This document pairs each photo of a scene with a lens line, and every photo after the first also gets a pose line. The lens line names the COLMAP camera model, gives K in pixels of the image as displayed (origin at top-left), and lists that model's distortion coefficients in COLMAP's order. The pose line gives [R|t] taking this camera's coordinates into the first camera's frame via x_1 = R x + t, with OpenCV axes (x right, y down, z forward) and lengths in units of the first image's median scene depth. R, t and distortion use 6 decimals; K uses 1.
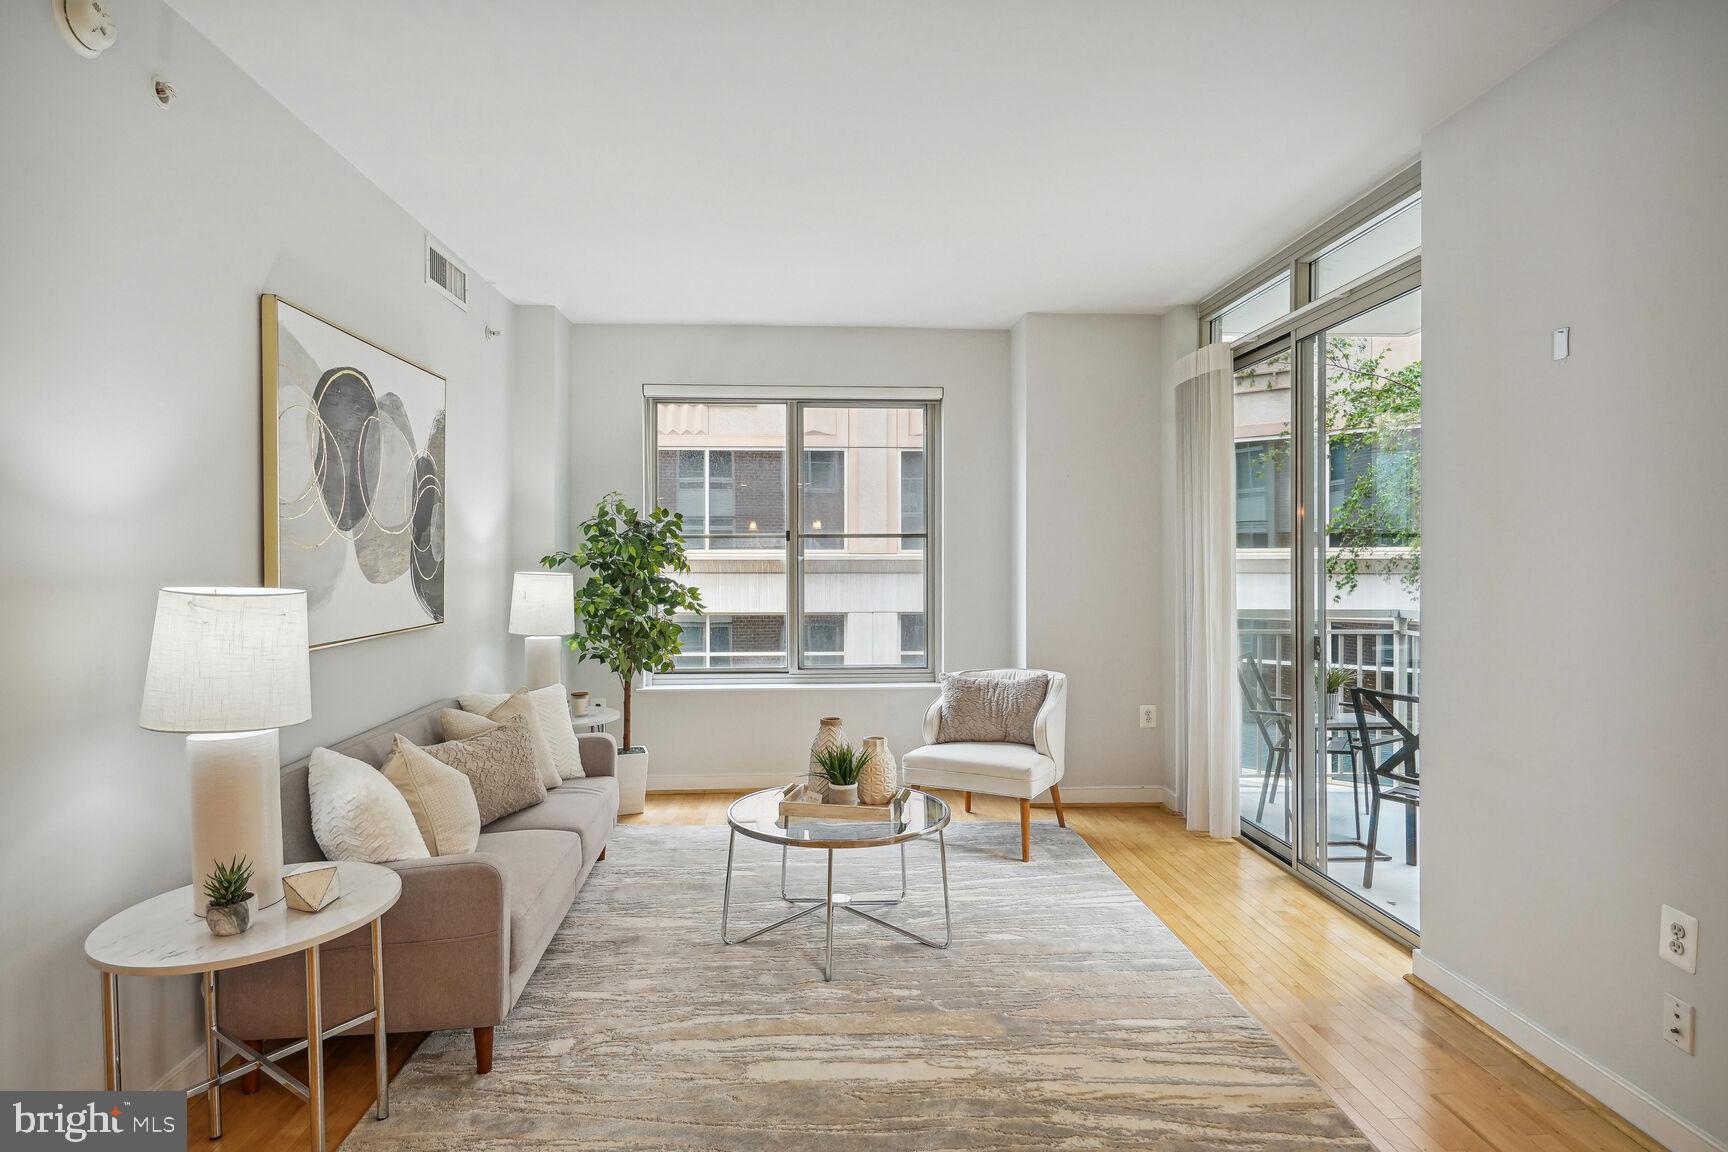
lens RADIAL K [[923.2, 0, 864.0], [0, 923.2, 576.0], [0, 0, 1]] dist [0.004313, 0.000522]
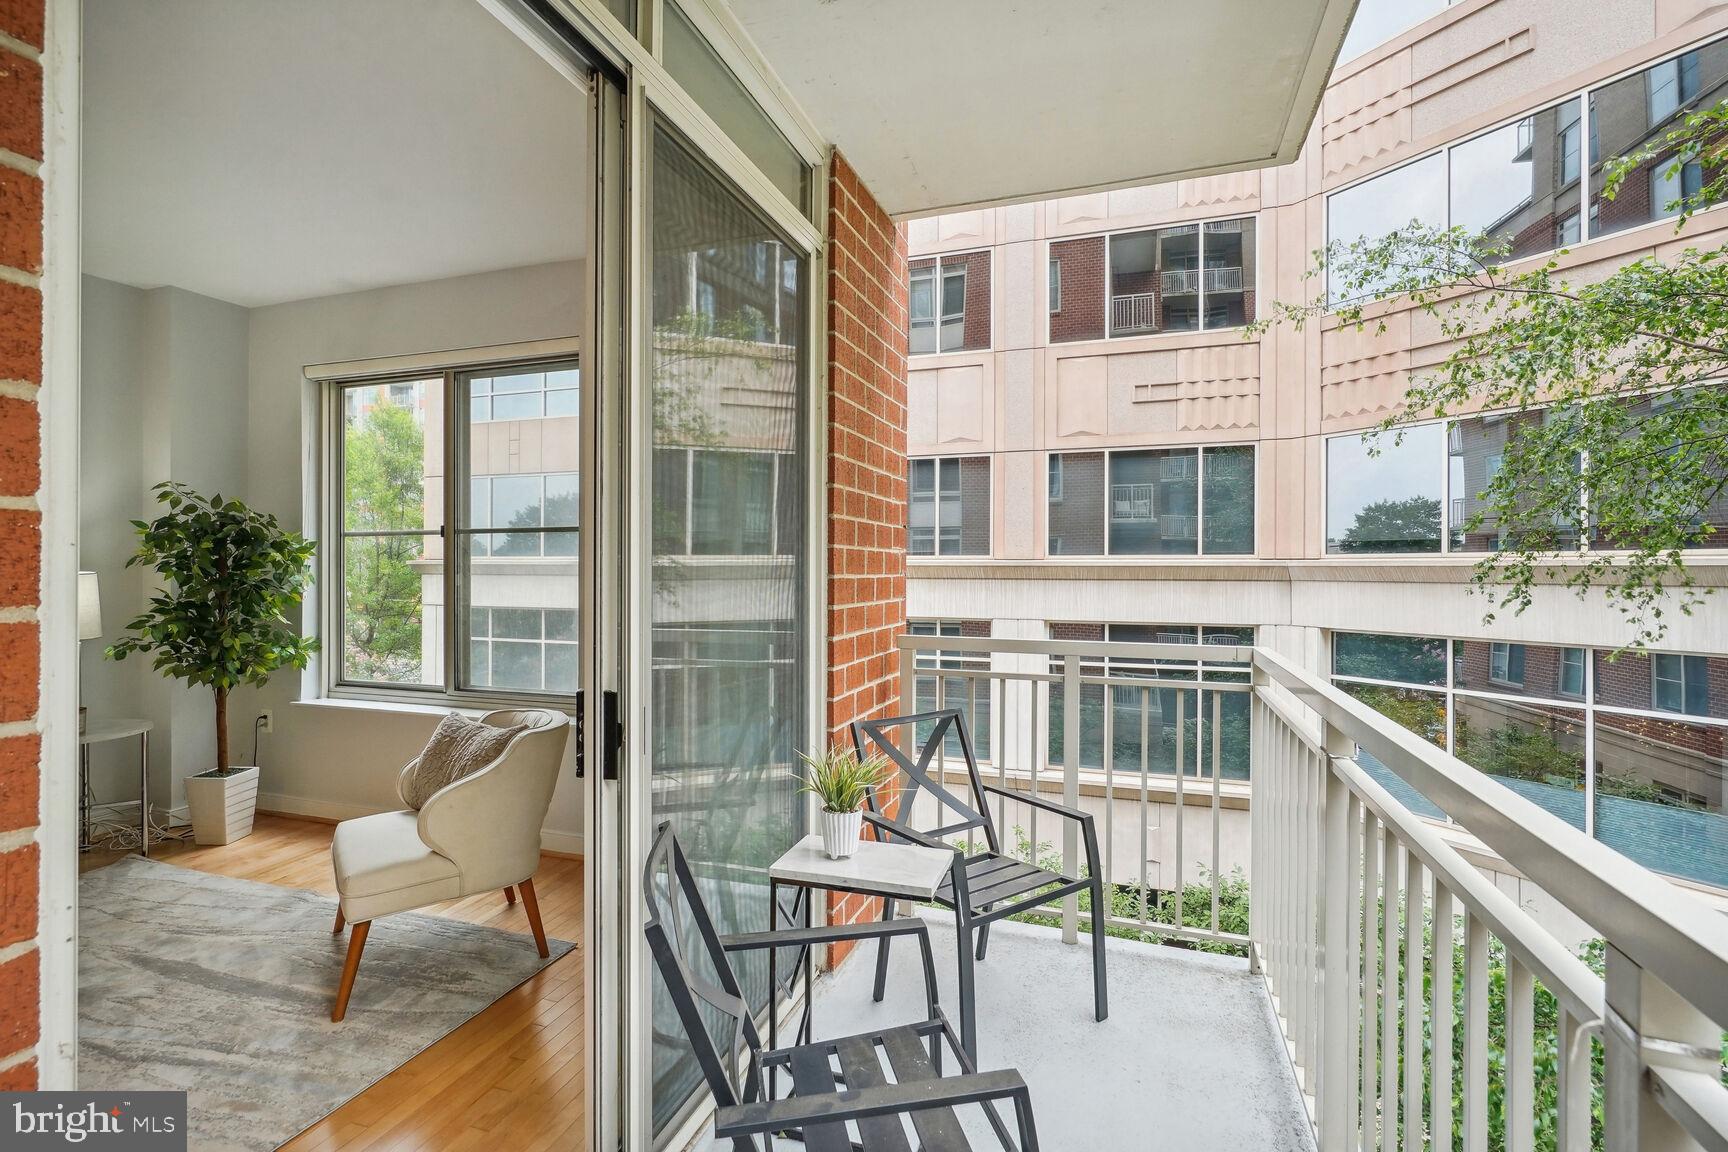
lens RADIAL K [[806.9, 0, 864.0], [0, 806.9, 576.0], [0, 0, 1]] dist [-0.019016, 0.000106]
pose [[0.929828, 0.005140, -0.367958, 0.278369], [-0.007957, 0.999949, -0.006139, -0.000676], [0.367908, 0.008636, 0.929822, 0.236797]]
